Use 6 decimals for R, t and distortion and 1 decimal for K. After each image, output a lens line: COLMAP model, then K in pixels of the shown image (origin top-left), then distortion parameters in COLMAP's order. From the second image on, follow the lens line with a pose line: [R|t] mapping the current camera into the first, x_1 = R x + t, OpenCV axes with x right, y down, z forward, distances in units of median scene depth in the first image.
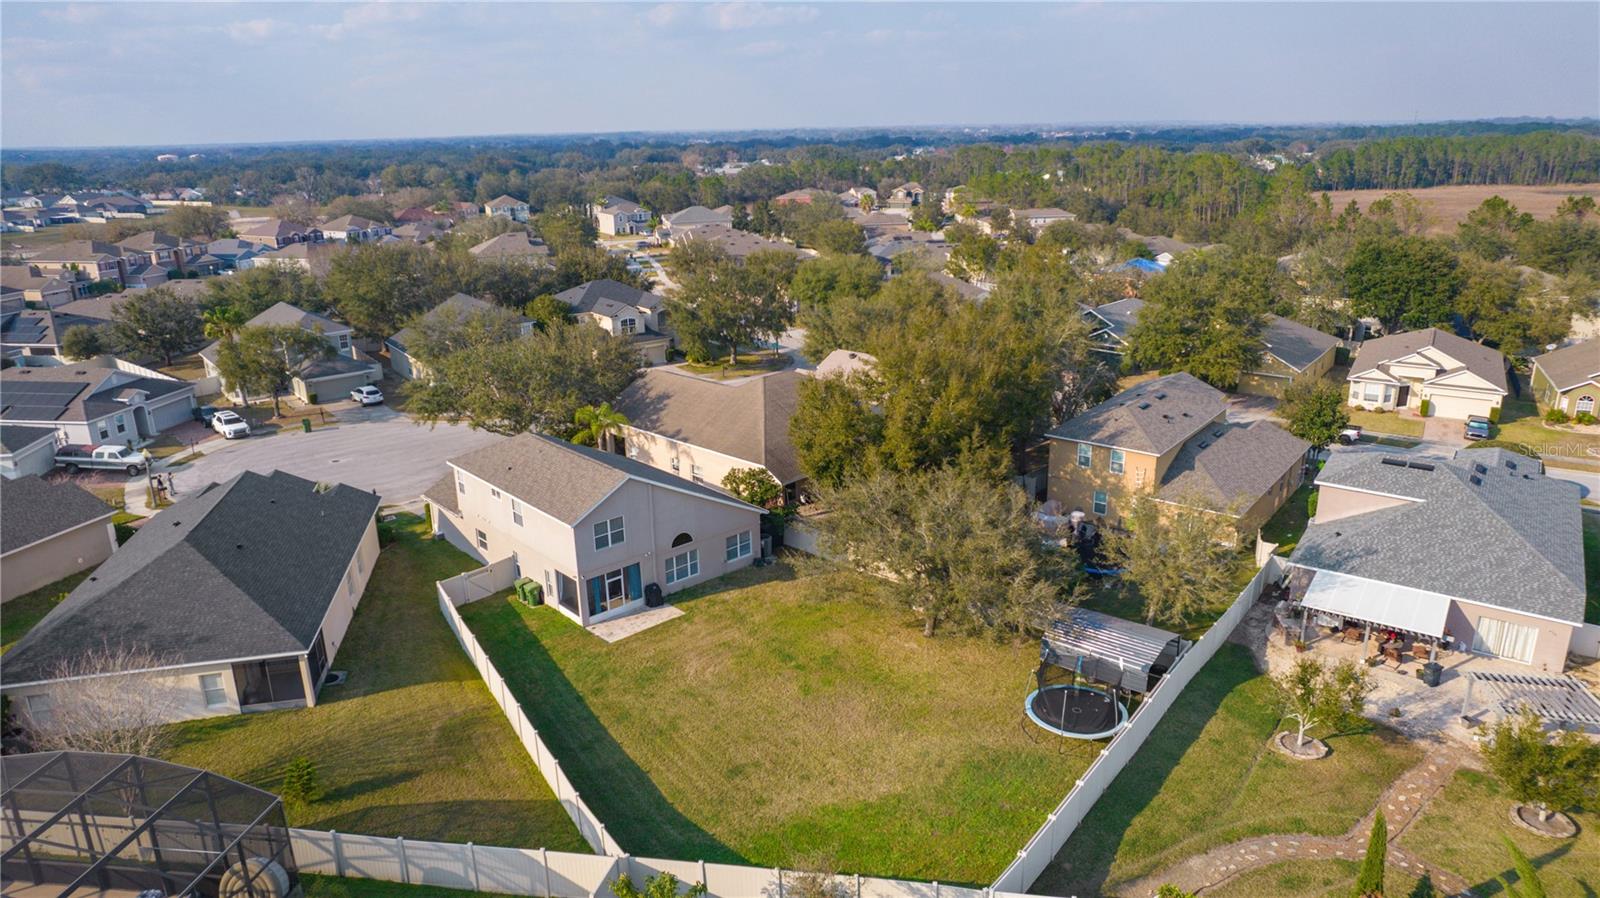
lens RADIAL K [[1020.9, 0, 799.8], [0, 1020.9, 438.4], [0, 0, 1]] dist [-0.083040, 0.073129]
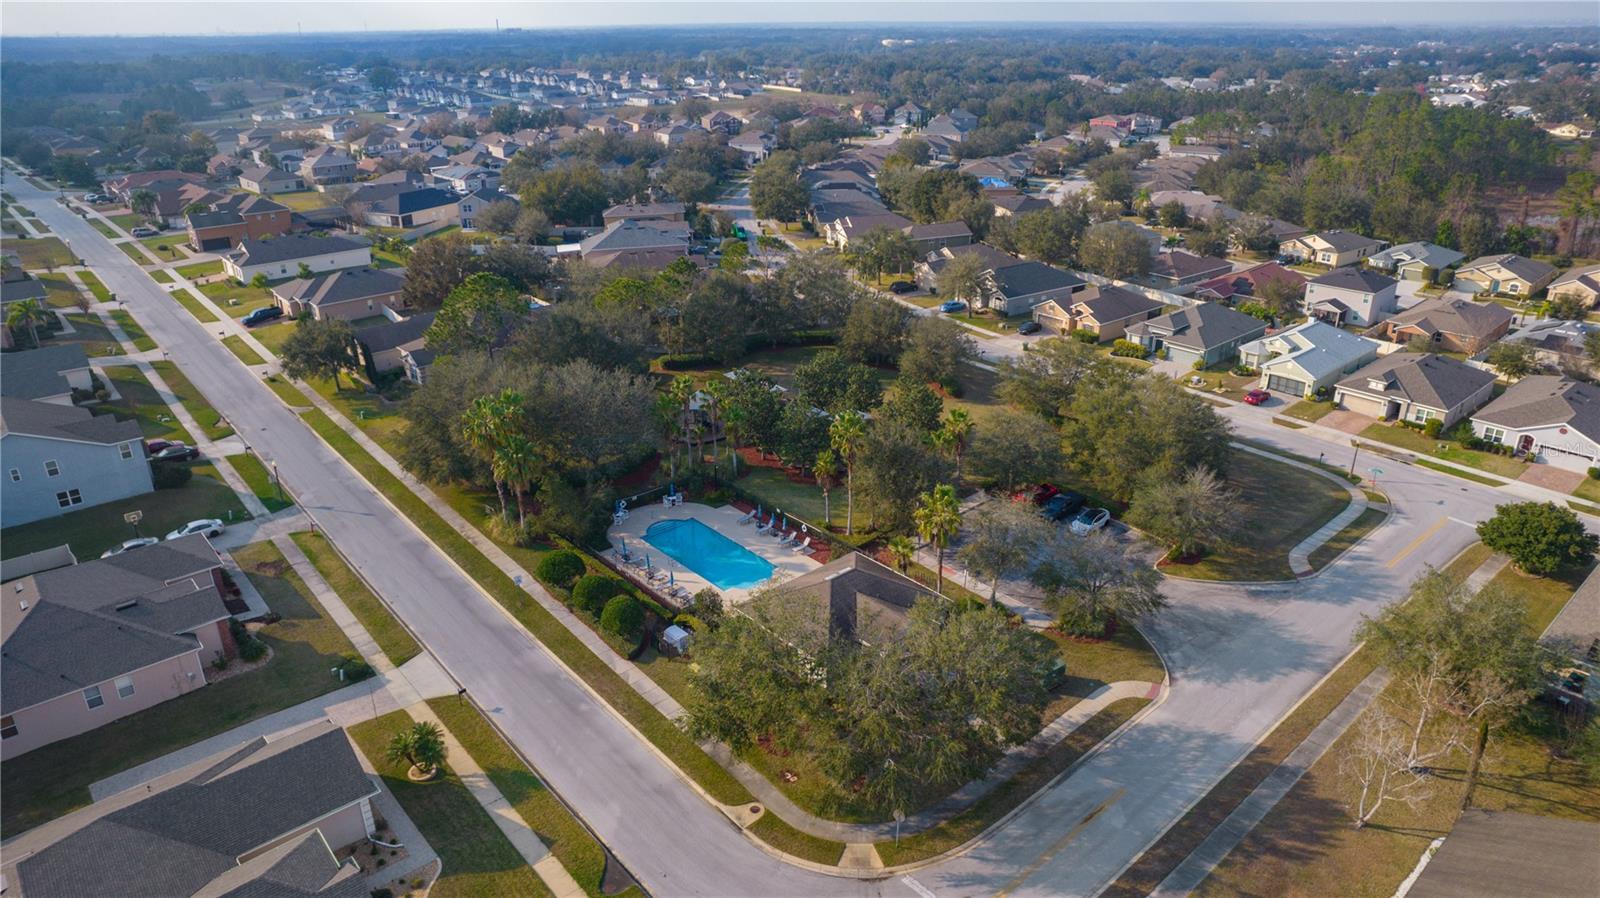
lens RADIAL K [[1020.9, 0, 799.8], [0, 1020.9, 438.4], [0, 0, 1]] dist [-0.083040, 0.073129]
pose [[0.762491, 0.258730, -0.593014, 2.515472], [-0.195306, 0.965848, 0.170274, 0.023000], [0.616816, -0.014014, 0.786982, -1.019877]]
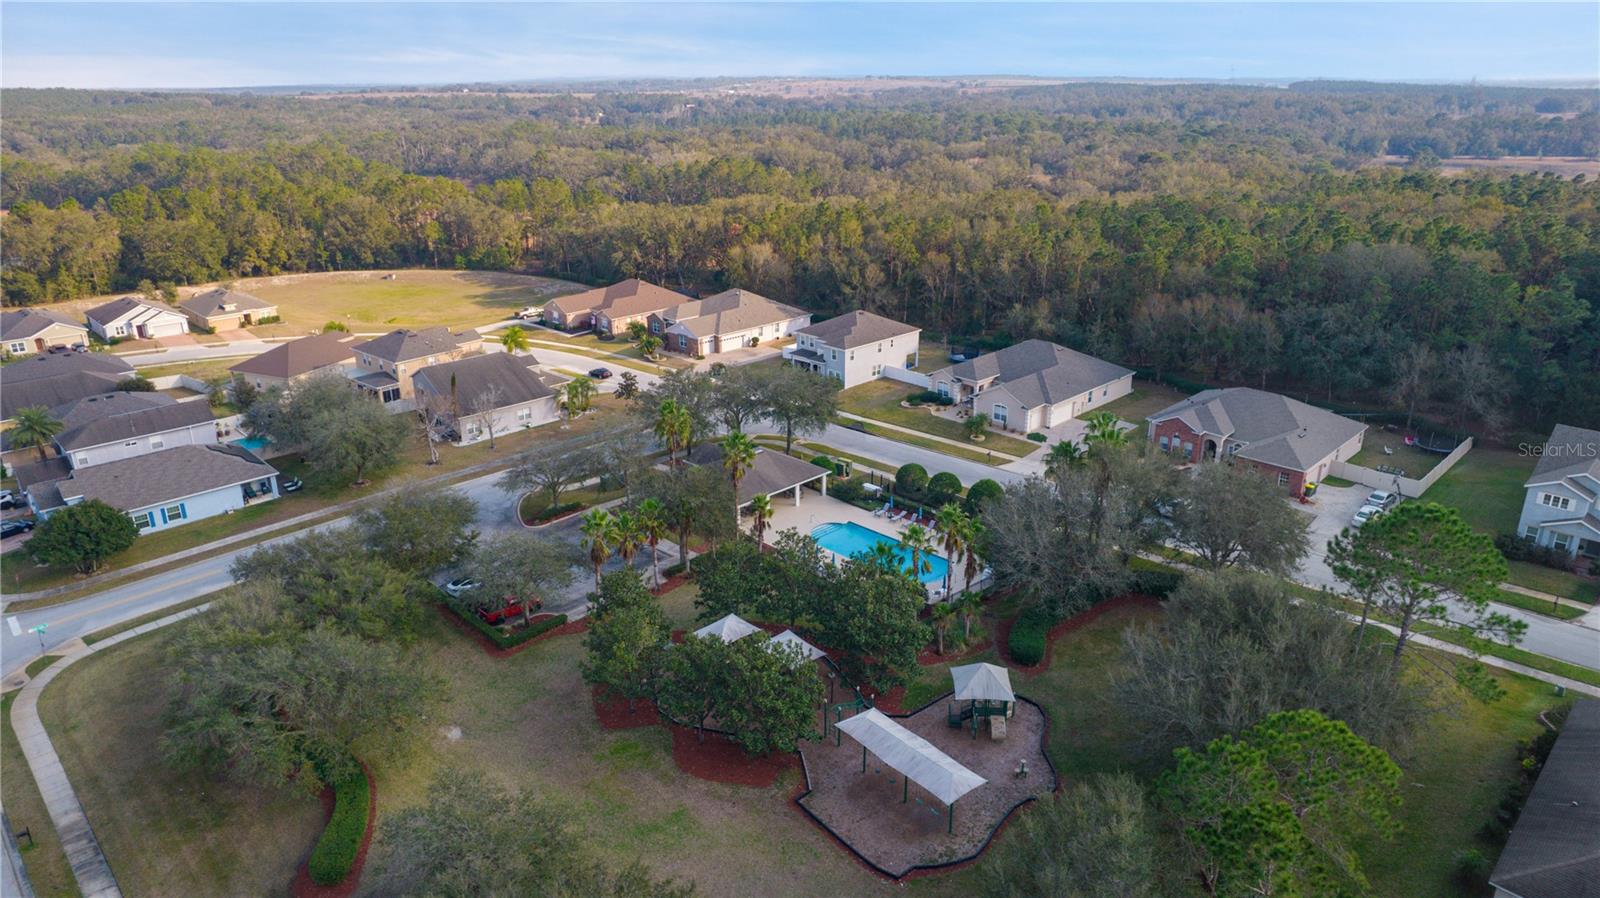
lens RADIAL K [[1020.9, 0, 799.8], [0, 1020.9, 438.4], [0, 0, 1]] dist [-0.083040, 0.073129]
pose [[-0.795191, -0.181761, 0.578476, 1.124729], [0.191546, 0.829865, 0.524055, -0.395548], [-0.575310, 0.527529, -0.625085, 0.627502]]
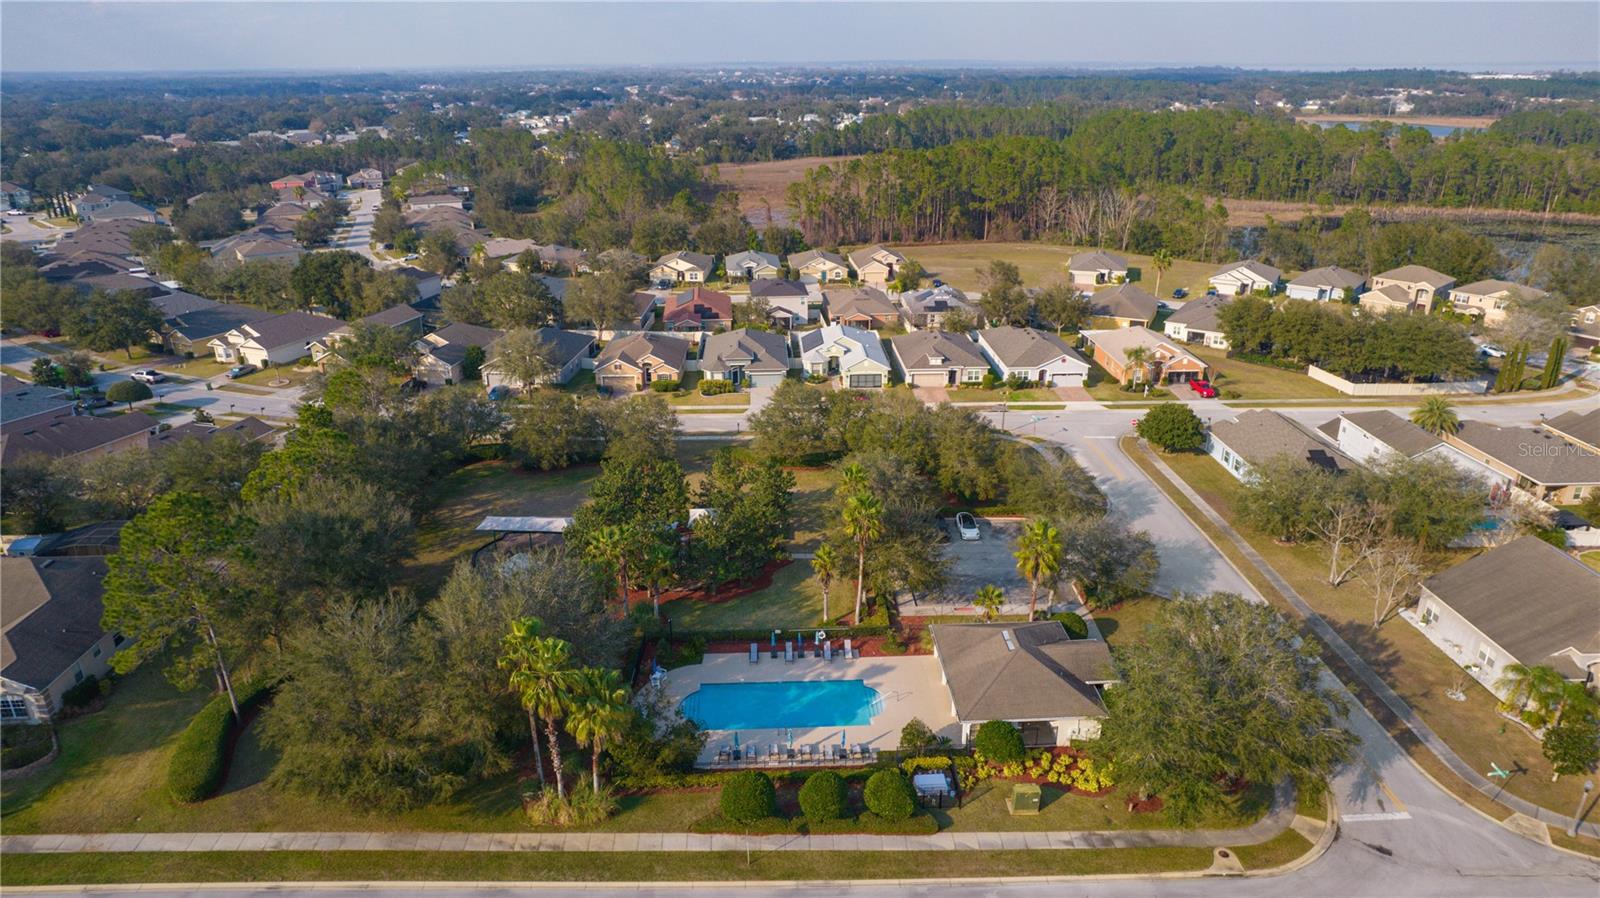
lens RADIAL K [[1020.9, 0, 799.8], [0, 1020.9, 438.4], [0, 0, 1]] dist [-0.083040, 0.073129]
pose [[0.982198, -0.053359, 0.180109, 1.588350], [0.042959, 0.997203, 0.061165, 0.051451], [-0.182869, -0.052339, 0.981743, -1.134673]]
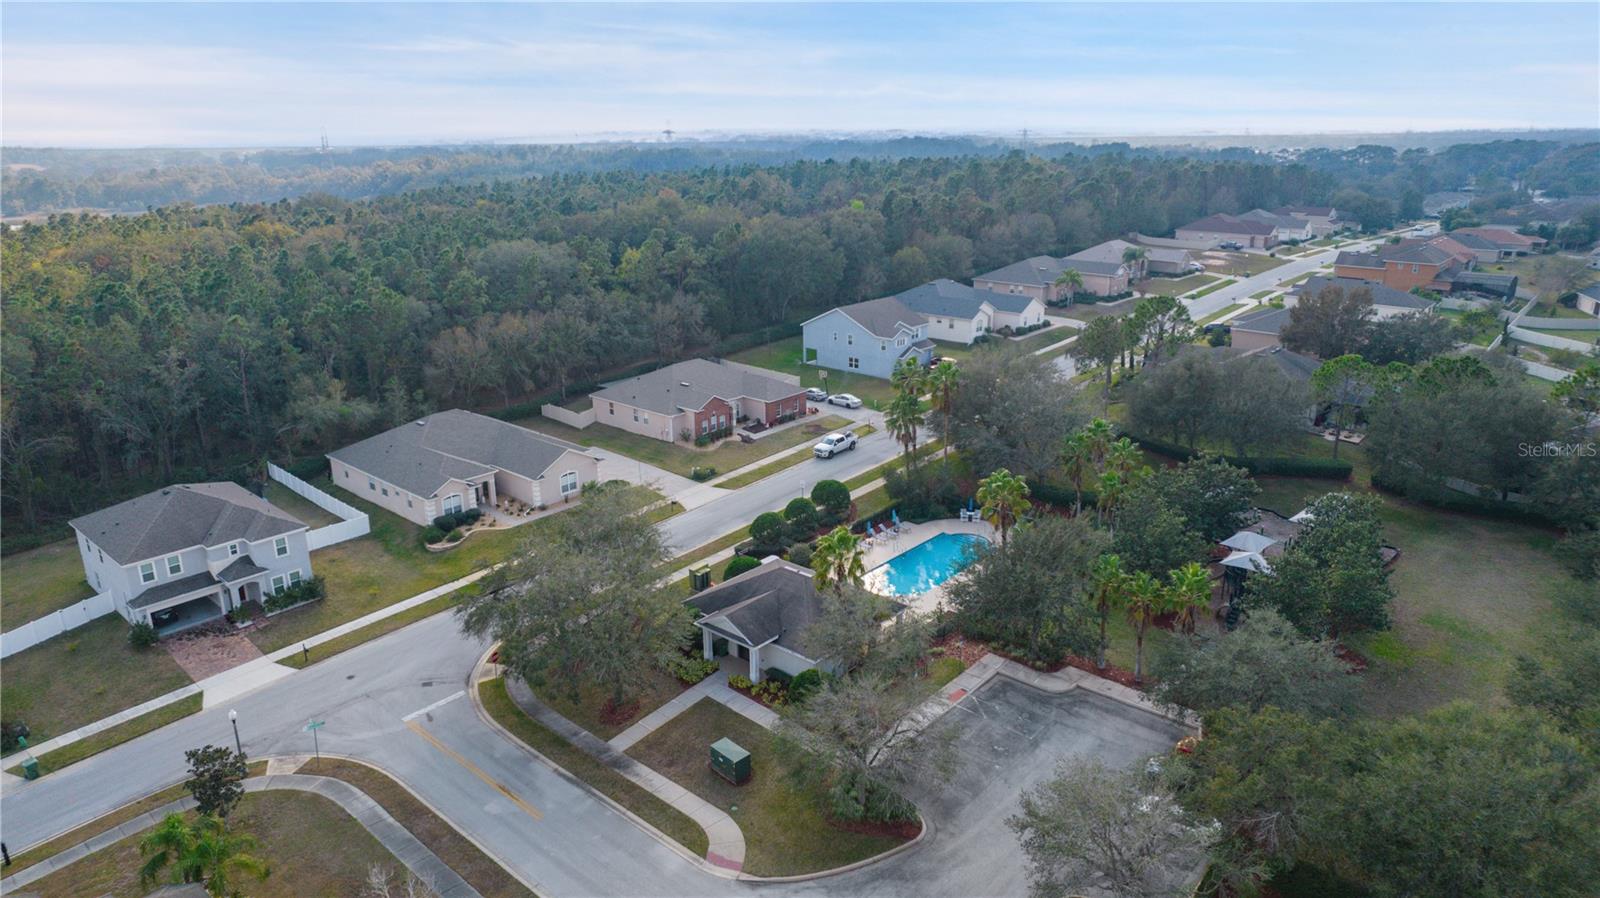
lens RADIAL K [[1020.9, 0, 799.8], [0, 1020.9, 438.4], [0, 0, 1]] dist [-0.083040, 0.073129]
pose [[-0.548437, 0.268883, -0.791782, 2.716023], [-0.226891, 0.863515, 0.450402, -0.234378], [0.804821, 0.426665, -0.412577, 0.170167]]
